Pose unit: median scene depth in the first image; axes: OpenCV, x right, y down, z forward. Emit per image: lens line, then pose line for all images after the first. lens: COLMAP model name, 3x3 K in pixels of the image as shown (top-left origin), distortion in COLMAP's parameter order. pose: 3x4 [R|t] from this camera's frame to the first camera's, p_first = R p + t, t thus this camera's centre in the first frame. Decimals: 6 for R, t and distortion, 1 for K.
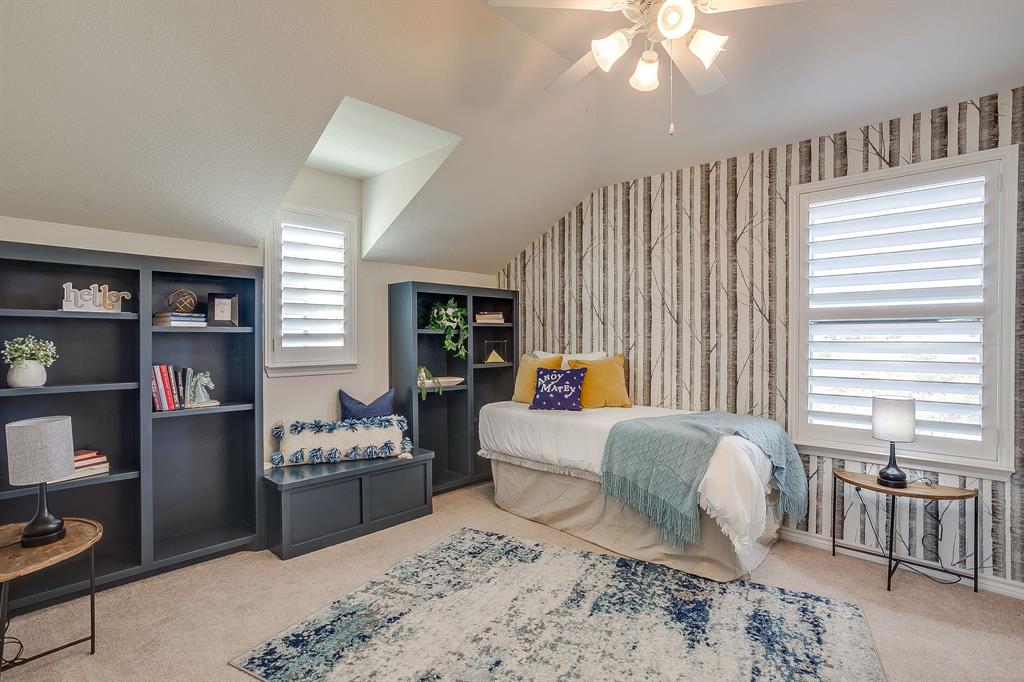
lens RADIAL K [[496.7, 0, 511.5], [0, 496.7, 334.7], [0, 0, 1]] dist [-0.048407, 0.028037]
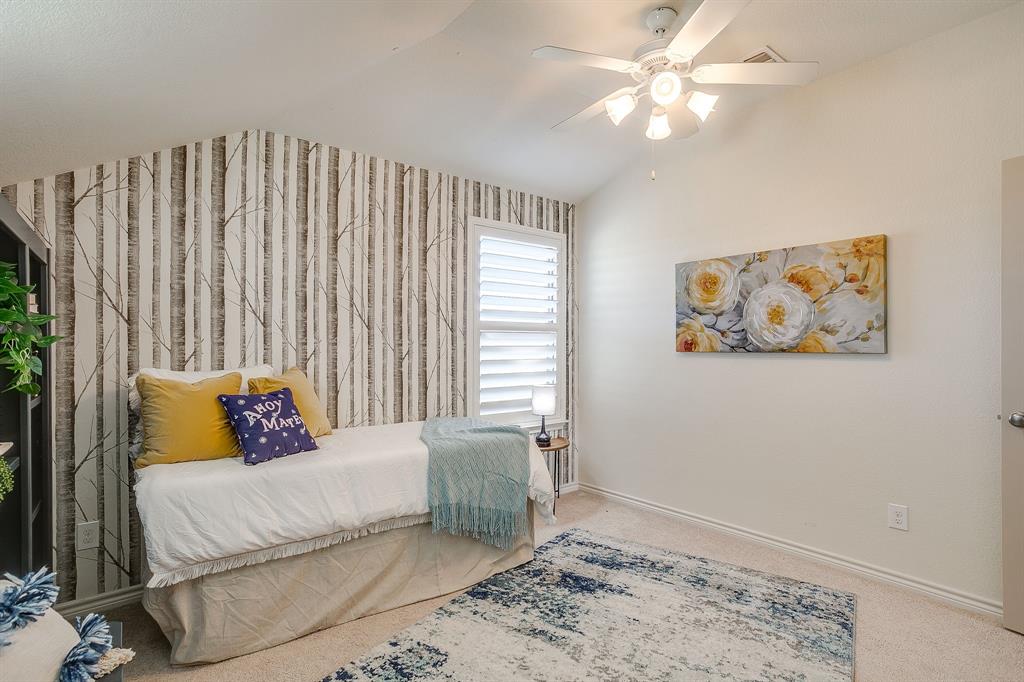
lens RADIAL K [[502.5, 0, 508.4], [0, 502.5, 339.0], [0, 0, 1]] dist [-0.060592, 0.030256]
pose [[0.149991, 0.000776, 0.988687, -0.597871], [-0.015924, 0.999872, 0.001631, -0.011124], [-0.988559, -0.015988, 0.149984, 0.718684]]
